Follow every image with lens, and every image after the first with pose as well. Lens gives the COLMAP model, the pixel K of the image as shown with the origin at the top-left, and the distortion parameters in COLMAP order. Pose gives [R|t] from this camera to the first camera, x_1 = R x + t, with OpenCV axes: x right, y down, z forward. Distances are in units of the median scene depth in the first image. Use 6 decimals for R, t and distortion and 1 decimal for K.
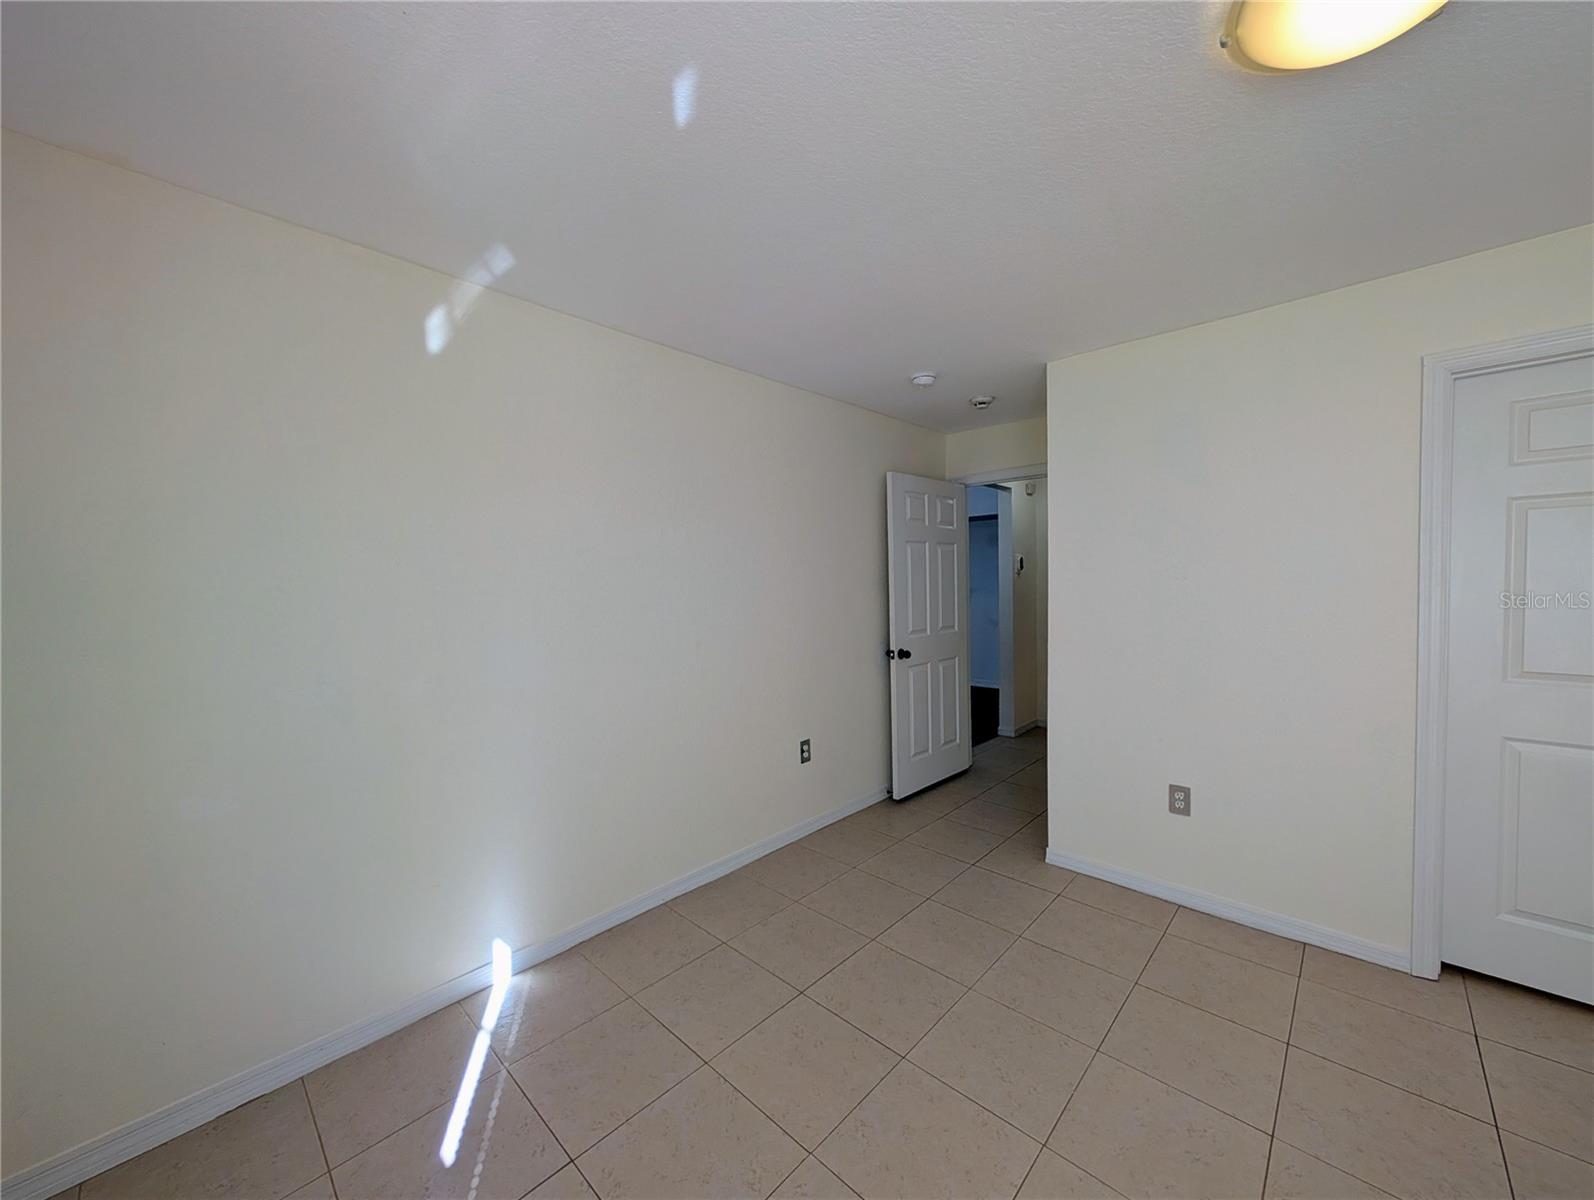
lens RADIAL K [[618.9, 0, 795.7], [0, 618.9, 602.4], [0, 0, 1]] dist [-0.001369, 0.000041]
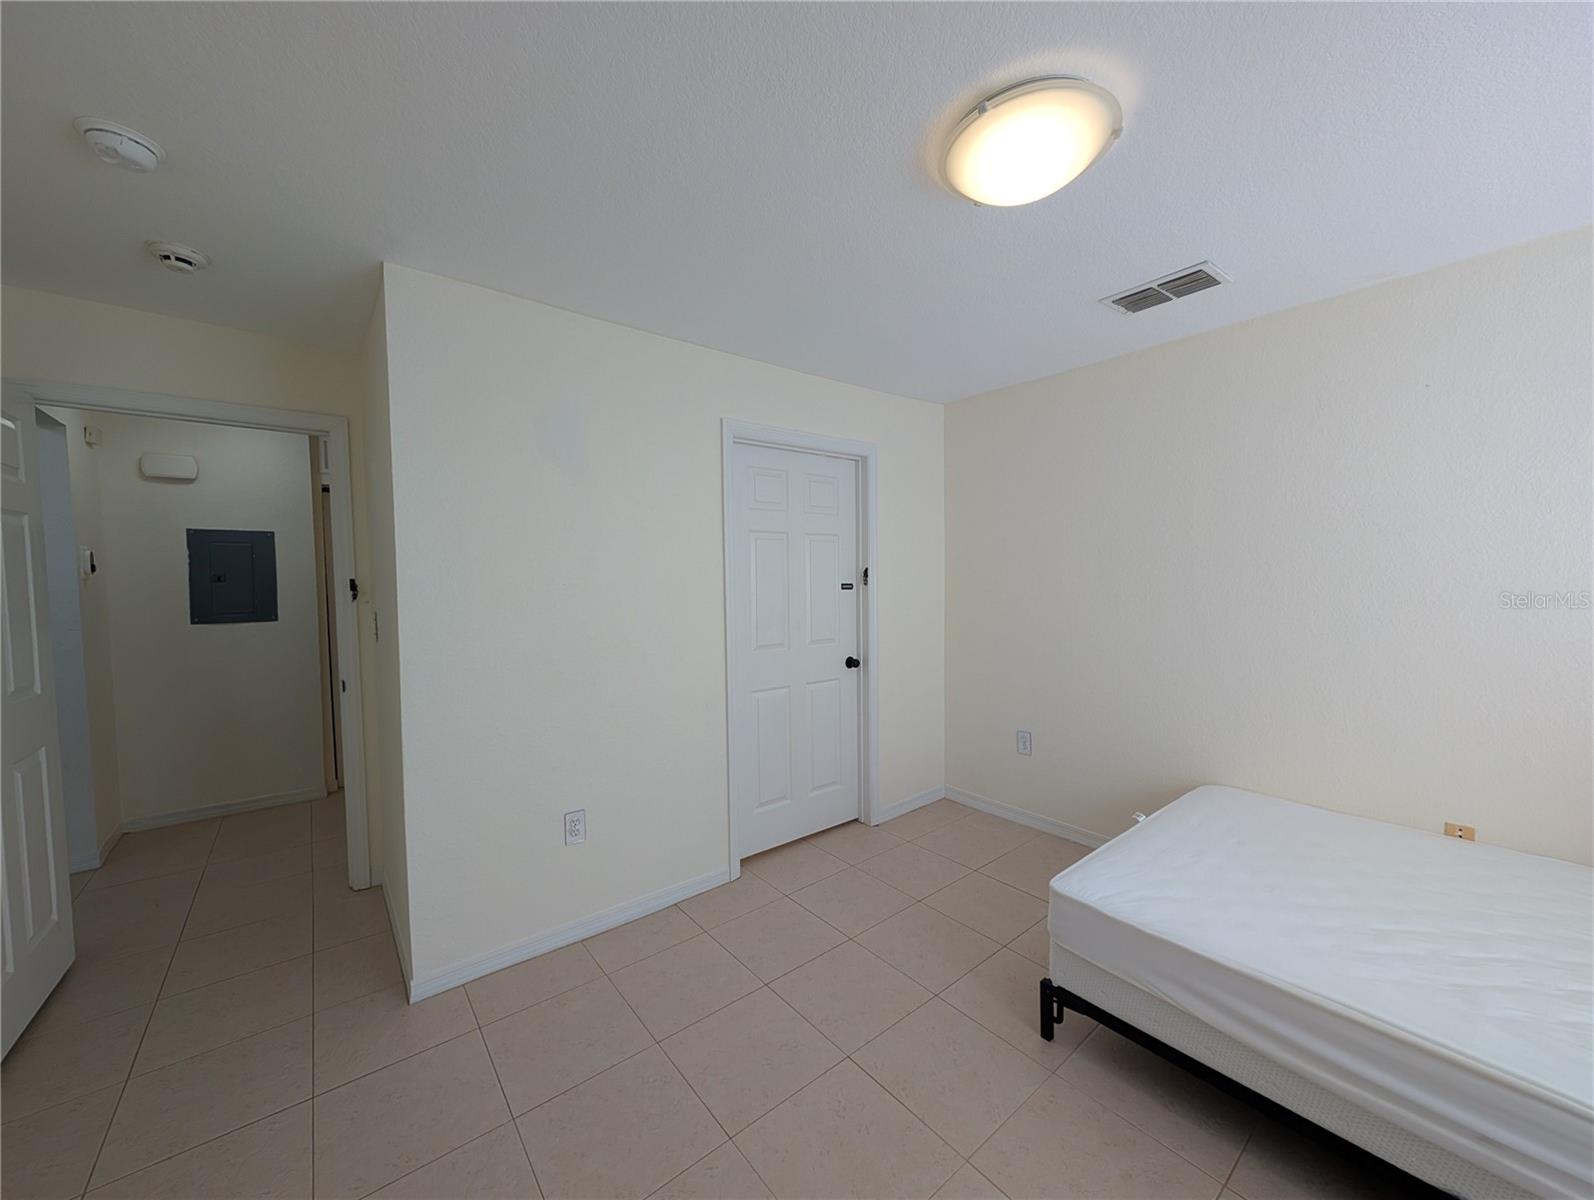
lens RADIAL K [[618.9, 0, 795.7], [0, 618.9, 602.4], [0, 0, 1]] dist [-0.001369, 0.000041]
pose [[0.105634, -0.025809, 0.994070, -0.219878], [0.045959, 0.998722, 0.021046, -0.014828], [-0.993342, 0.043464, 0.106685, 0.508327]]
